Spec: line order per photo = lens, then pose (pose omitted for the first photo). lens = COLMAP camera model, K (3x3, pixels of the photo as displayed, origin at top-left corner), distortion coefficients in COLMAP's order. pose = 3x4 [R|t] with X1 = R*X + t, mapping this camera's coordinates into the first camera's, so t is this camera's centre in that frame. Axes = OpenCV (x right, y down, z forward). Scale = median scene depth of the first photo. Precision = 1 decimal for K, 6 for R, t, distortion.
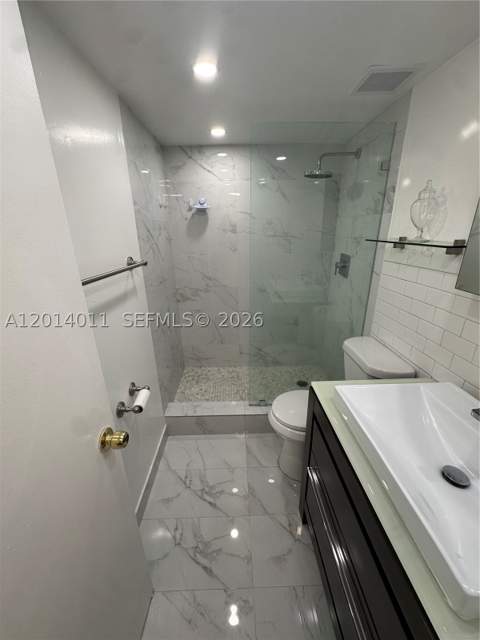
lens RADIAL K [[256.7, 0, 240.0], [0, 256.7, 318.5], [0, 0, 1]] dist [-0.002602, -0.000137]
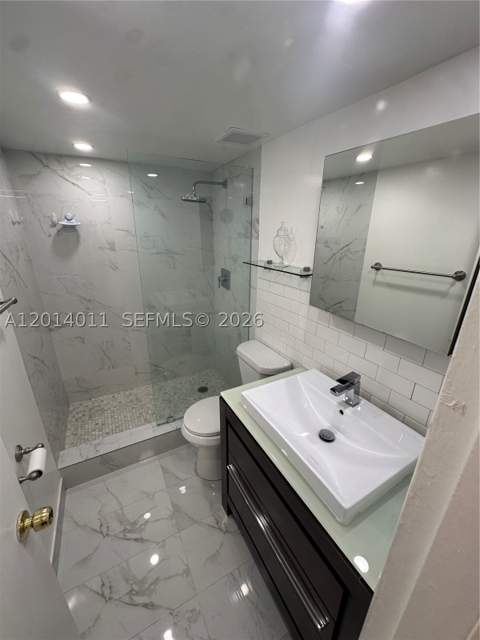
lens RADIAL K [[256.1, 0, 240.0], [0, 256.1, 320.0], [0, 0, 1]] dist [0.000890, -0.000084]
pose [[0.891183, -0.130974, 0.434325, -0.067069], [0.131816, 0.990869, 0.028334, -0.064196], [-0.434071, 0.032000, 0.900310, -0.055957]]
